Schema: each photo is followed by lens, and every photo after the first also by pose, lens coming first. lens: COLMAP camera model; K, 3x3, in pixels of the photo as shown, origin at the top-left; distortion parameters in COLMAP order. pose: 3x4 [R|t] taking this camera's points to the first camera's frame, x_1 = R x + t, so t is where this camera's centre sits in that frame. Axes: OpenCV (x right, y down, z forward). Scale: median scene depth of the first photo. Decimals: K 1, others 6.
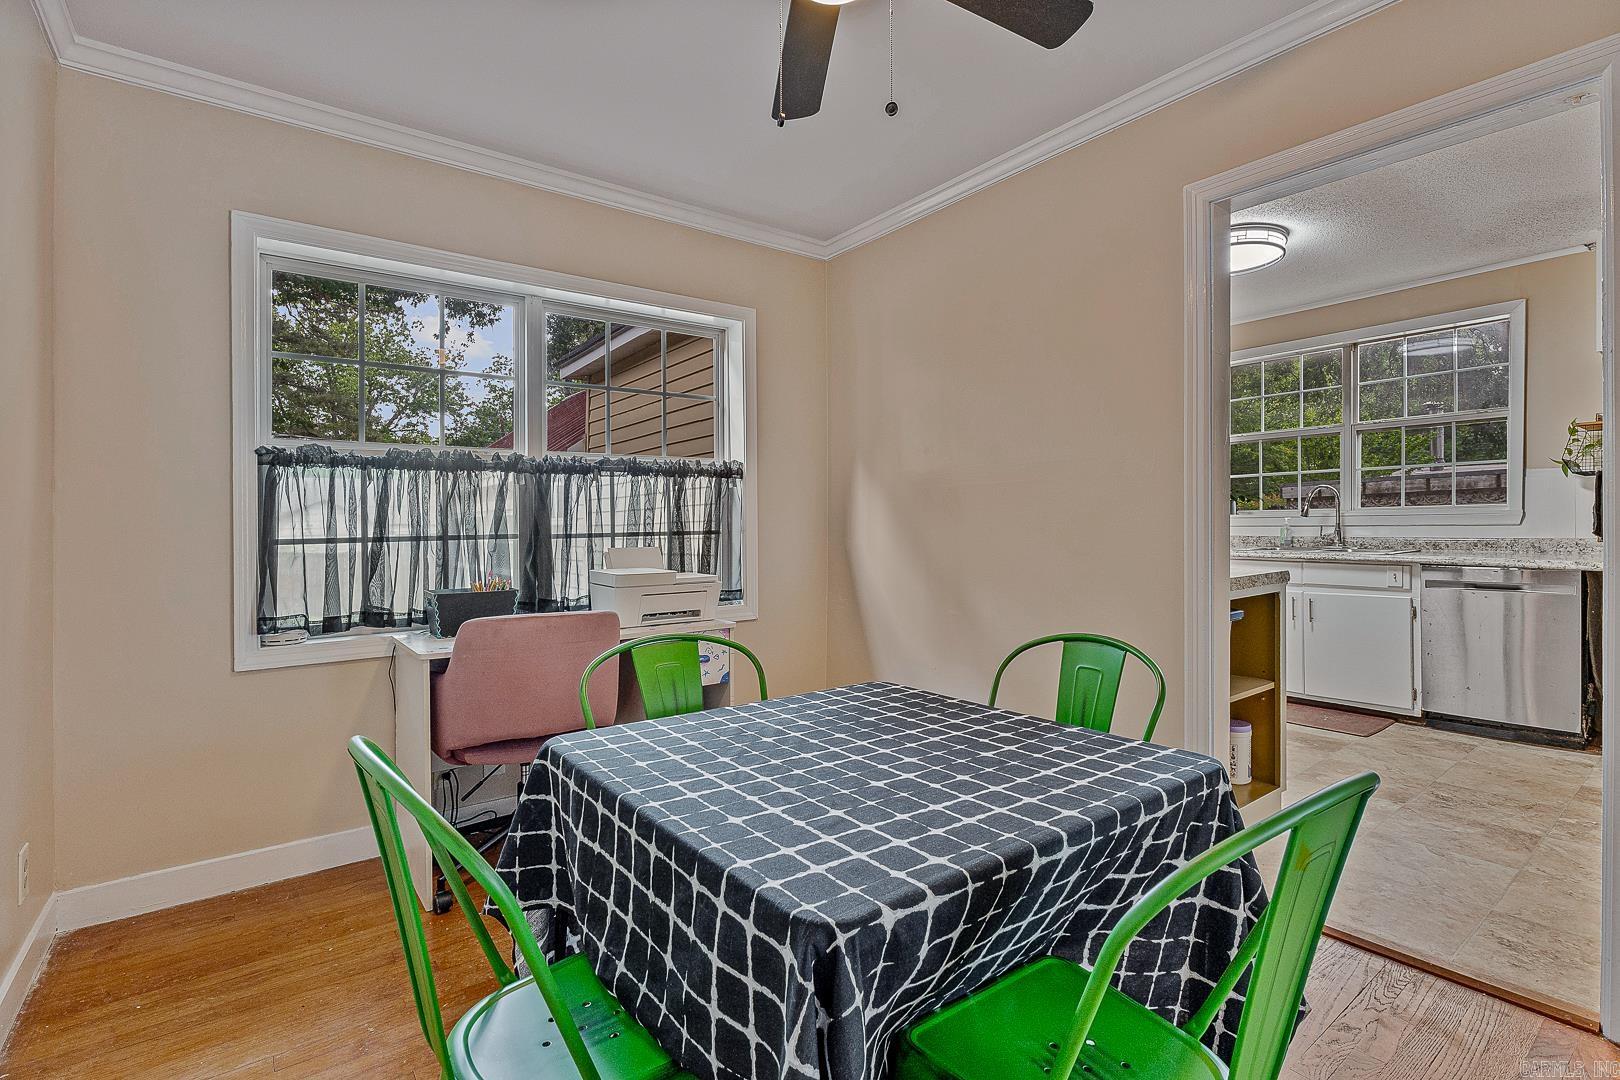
lens RADIAL K [[767.8, 0, 805.8], [0, 767.8, 522.7], [0, 0, 1]] dist [-0.008345, 0.001644]
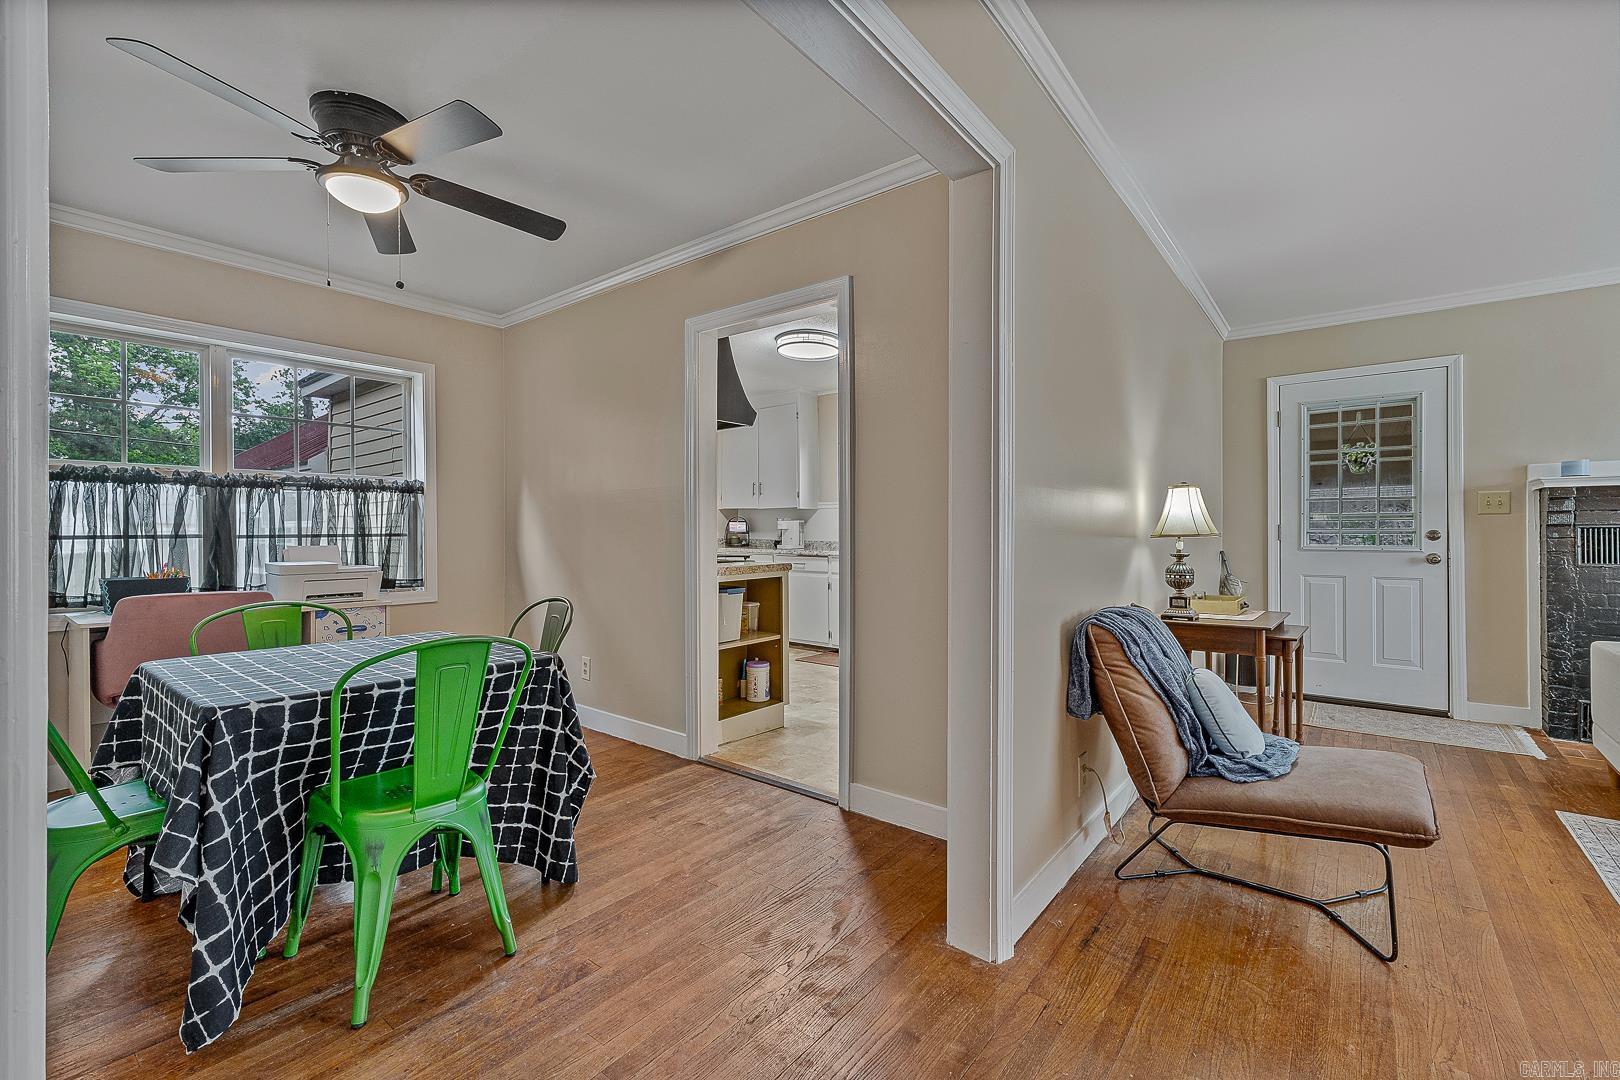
lens RADIAL K [[687.5, 0, 821.1], [0, 687.5, 531.6], [0, 0, 1]] dist [0.002114, -0.000789]
pose [[0.963621, 0.011406, 0.267031, 0.301436], [-0.012429, 0.999920, 0.002141, -0.005023], [-0.266985, -0.005383, 0.963686, -0.357329]]
